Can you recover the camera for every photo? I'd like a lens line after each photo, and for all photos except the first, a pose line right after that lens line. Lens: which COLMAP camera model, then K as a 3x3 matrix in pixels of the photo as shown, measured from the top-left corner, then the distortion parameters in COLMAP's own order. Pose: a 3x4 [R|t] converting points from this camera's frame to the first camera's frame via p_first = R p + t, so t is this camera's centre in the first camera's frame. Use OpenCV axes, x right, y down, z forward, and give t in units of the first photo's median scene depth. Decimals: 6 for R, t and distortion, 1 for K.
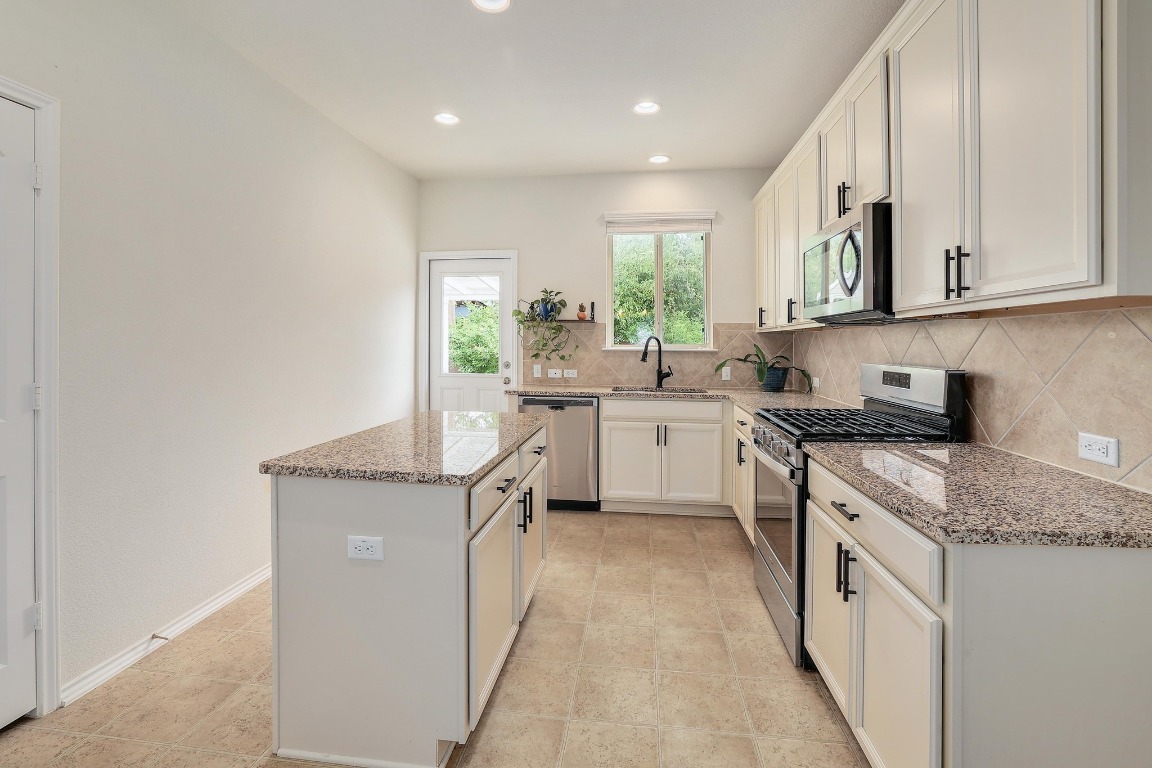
lens RADIAL K [[501.4, 0, 577.6], [0, 501.4, 343.8], [0, 0, 1]] dist [-0.032071, 0.000116]
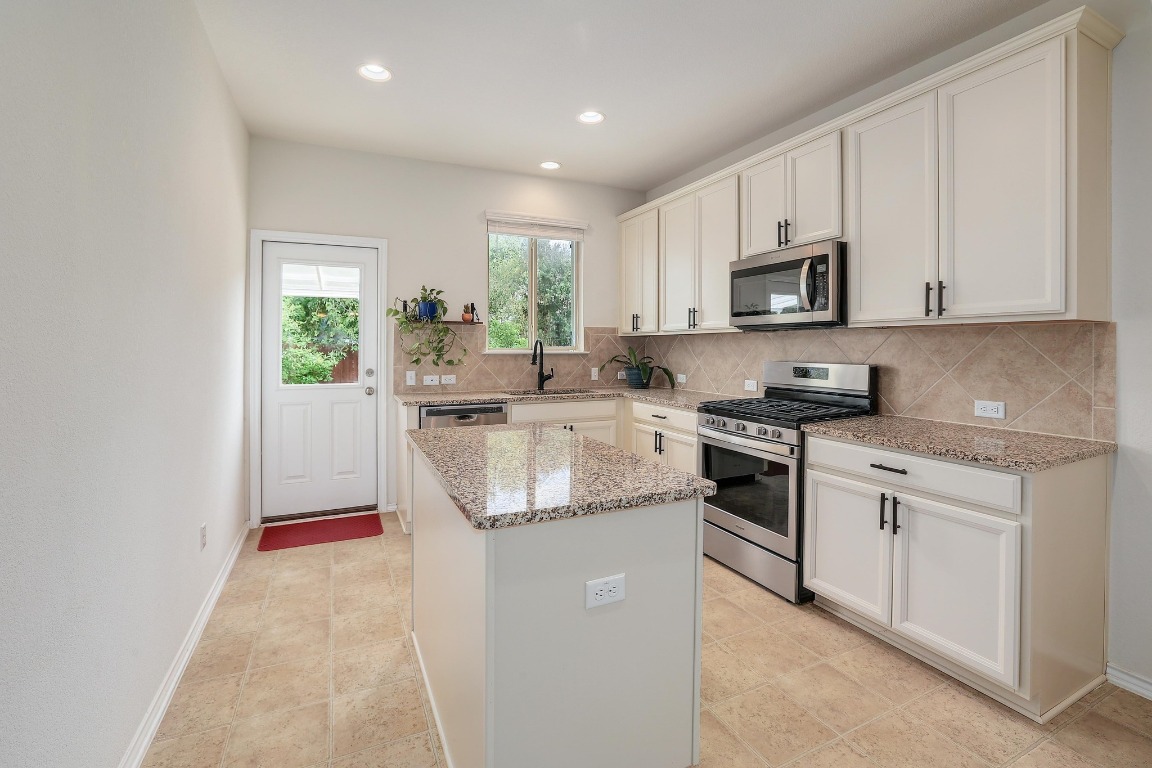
lens RADIAL K [[499.7, 0, 571.7], [0, 499.7, 348.0], [0, 0, 1]] dist [-0.032375, 0.000145]
pose [[0.848357, -0.007640, 0.529369, -0.338716], [0.005270, 0.999968, 0.005987, -0.003468], [-0.529398, -0.002289, 0.848370, 0.114049]]
